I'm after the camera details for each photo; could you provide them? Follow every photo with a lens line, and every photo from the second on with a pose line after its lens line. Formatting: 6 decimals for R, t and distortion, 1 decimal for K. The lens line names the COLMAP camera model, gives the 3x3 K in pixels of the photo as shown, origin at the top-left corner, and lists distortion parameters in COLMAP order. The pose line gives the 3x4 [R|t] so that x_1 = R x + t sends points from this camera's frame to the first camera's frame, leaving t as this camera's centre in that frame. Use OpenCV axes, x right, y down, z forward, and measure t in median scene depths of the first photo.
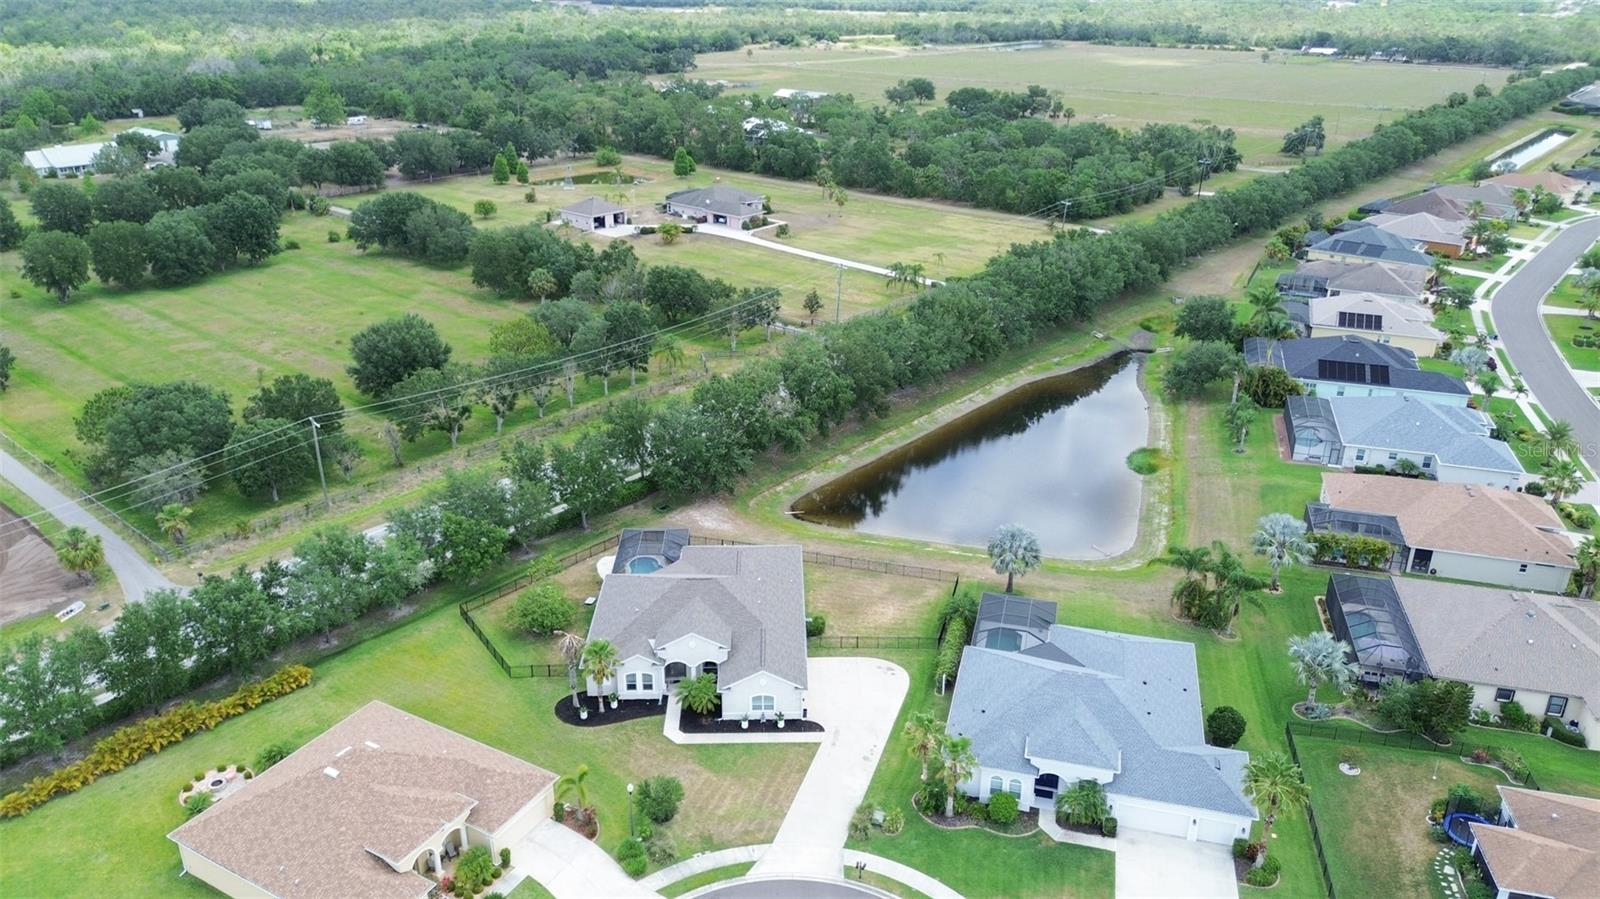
lens RADIAL K [[1137.3, 0, 799.0], [0, 1137.3, 442.8], [0, 0, 1]] dist [0.069548, -0.075823]
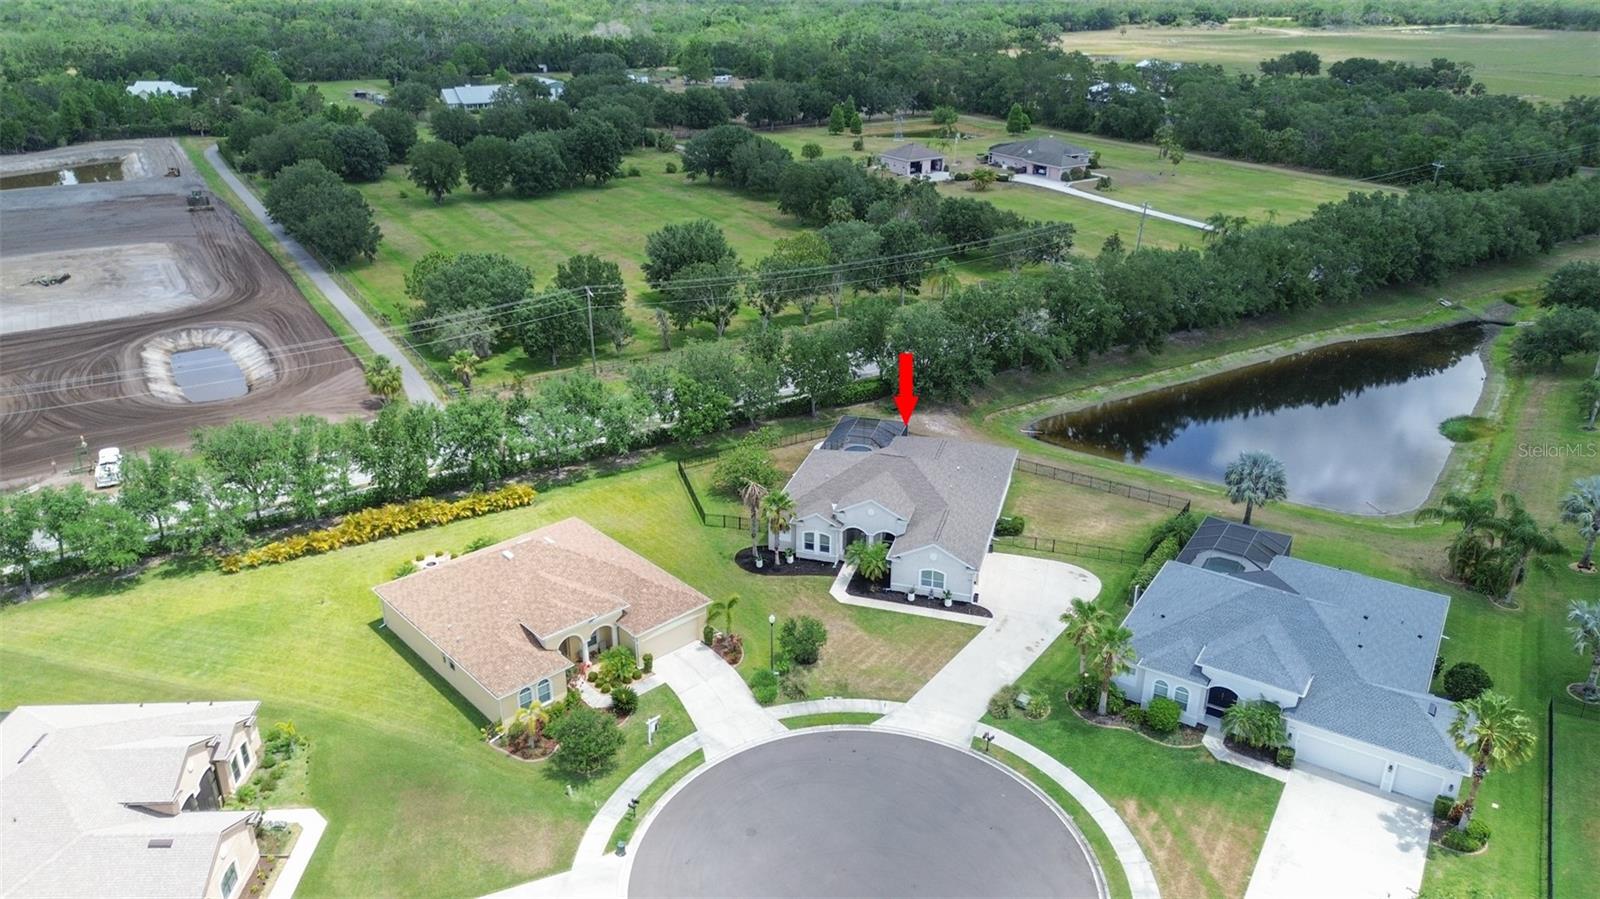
lens RADIAL K [[1137.3, 0, 801.6], [0, 1137.3, 446.4], [0, 0, 1]] dist [0.069548, -0.075823]
pose [[0.951556, 0.118772, -0.283611, 0.119133], [-0.116555, 0.992876, 0.024742, 0.102163], [0.284529, 0.009513, 0.958620, 0.040096]]
